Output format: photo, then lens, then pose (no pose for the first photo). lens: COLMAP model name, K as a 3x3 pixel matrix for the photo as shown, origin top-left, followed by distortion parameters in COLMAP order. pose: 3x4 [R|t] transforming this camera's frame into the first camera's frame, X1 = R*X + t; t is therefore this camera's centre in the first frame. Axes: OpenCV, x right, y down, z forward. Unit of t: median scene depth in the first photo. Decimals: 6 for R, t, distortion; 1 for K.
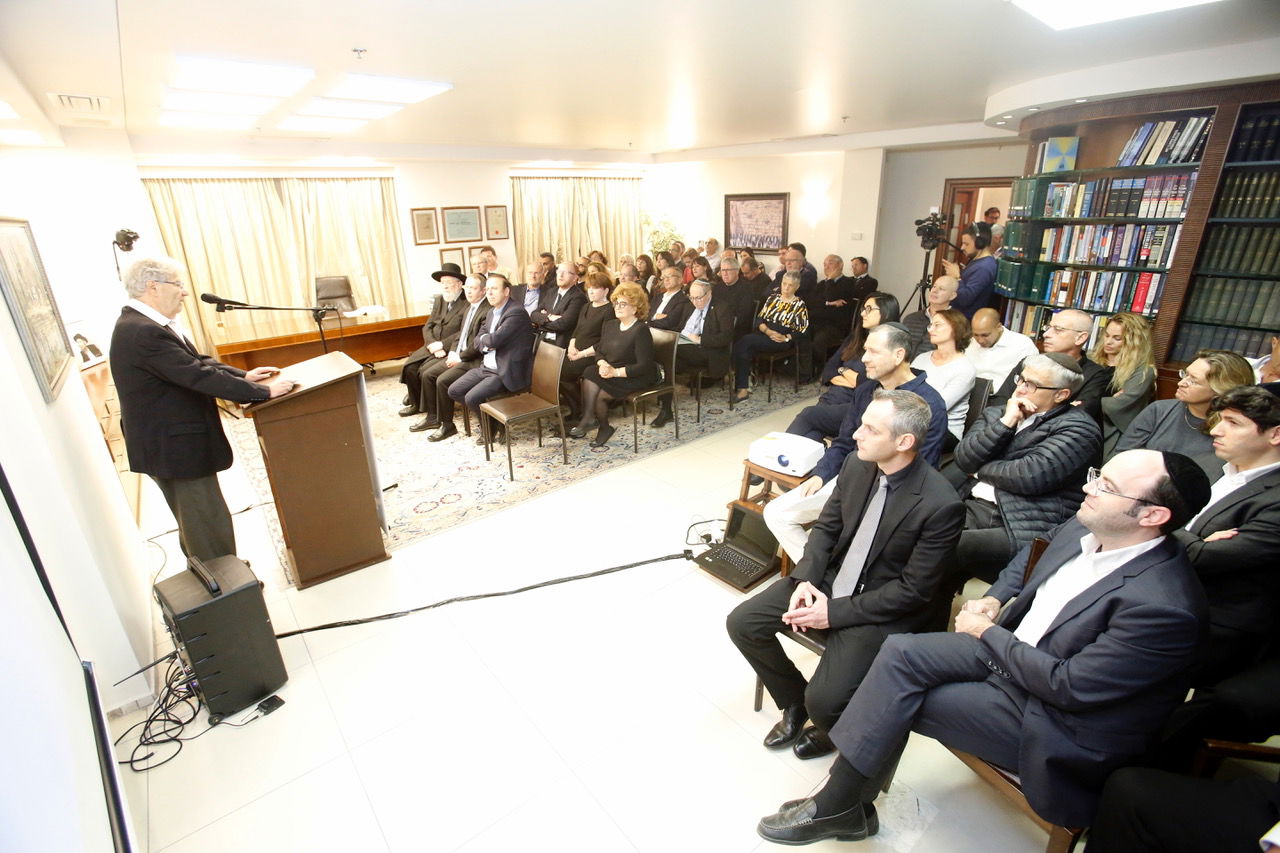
lens RADIAL K [[595.8, 0, 643.5], [0, 595.8, 422.2], [0, 0, 1]] dist [-0.072629, 0.028559]
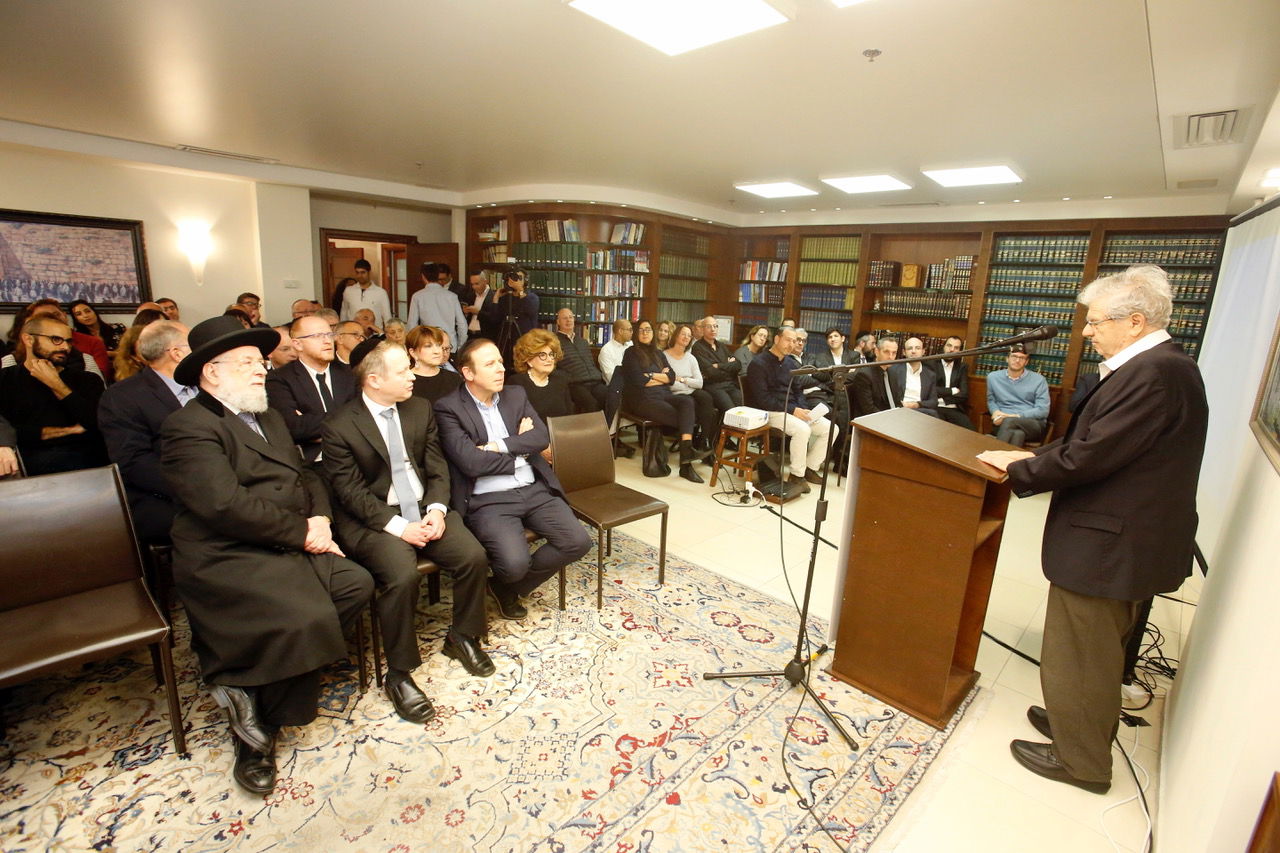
lens RADIAL K [[595.8, 0, 643.5], [0, 595.8, 422.2], [0, 0, 1]] dist [-0.072629, 0.028559]
pose [[-0.113956, -0.203337, 0.972455, -0.746547], [0.298883, 0.926469, 0.228746, -0.223546], [-0.947461, 0.316717, -0.044803, 0.808473]]
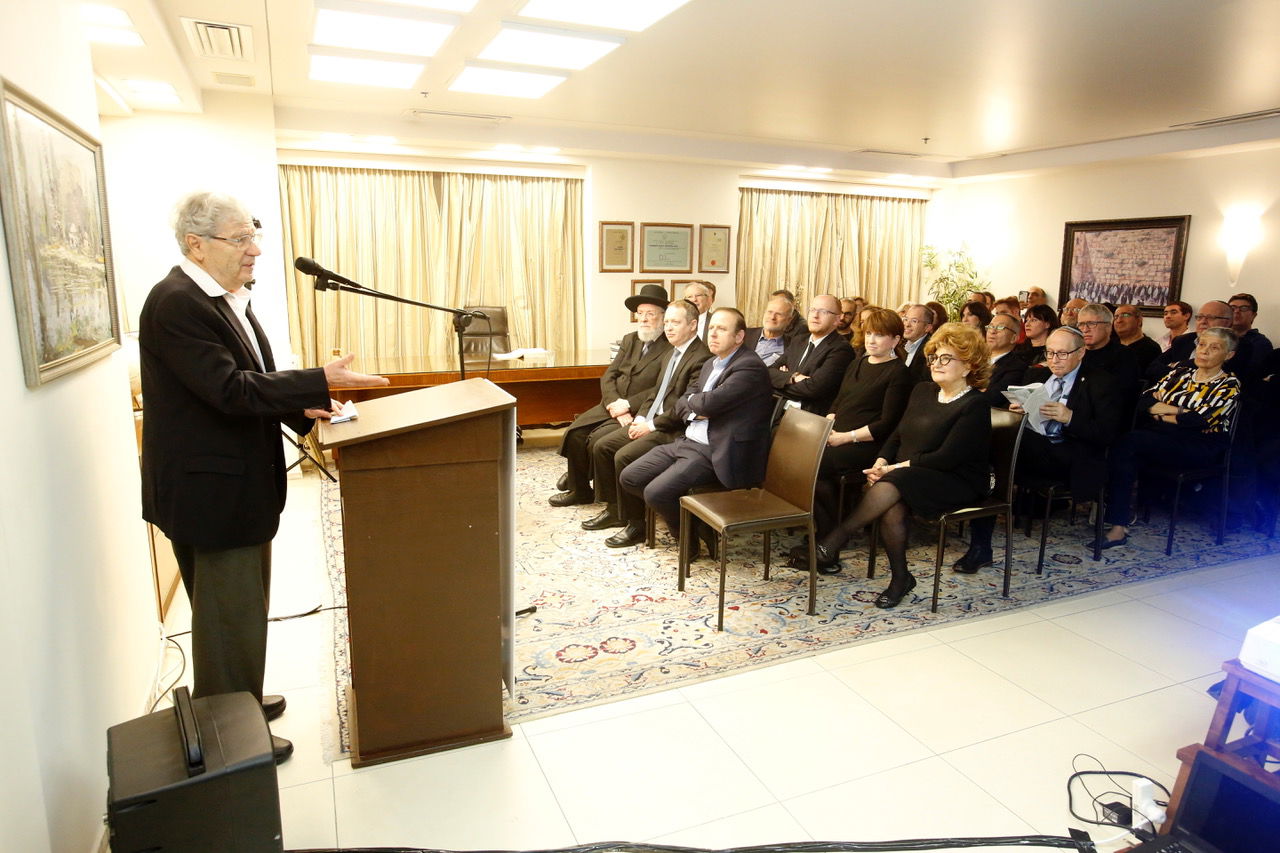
lens RADIAL K [[810.7, 0, 640.0], [0, 810.7, 426.5], [0, 0, 1]] dist [-0.078755, 0.074746]
pose [[0.957290, 0.086634, -0.275844, -0.076908], [-0.128669, 0.982023, -0.138111, 0.016993], [0.258920, 0.167705, 0.951228, 0.151602]]
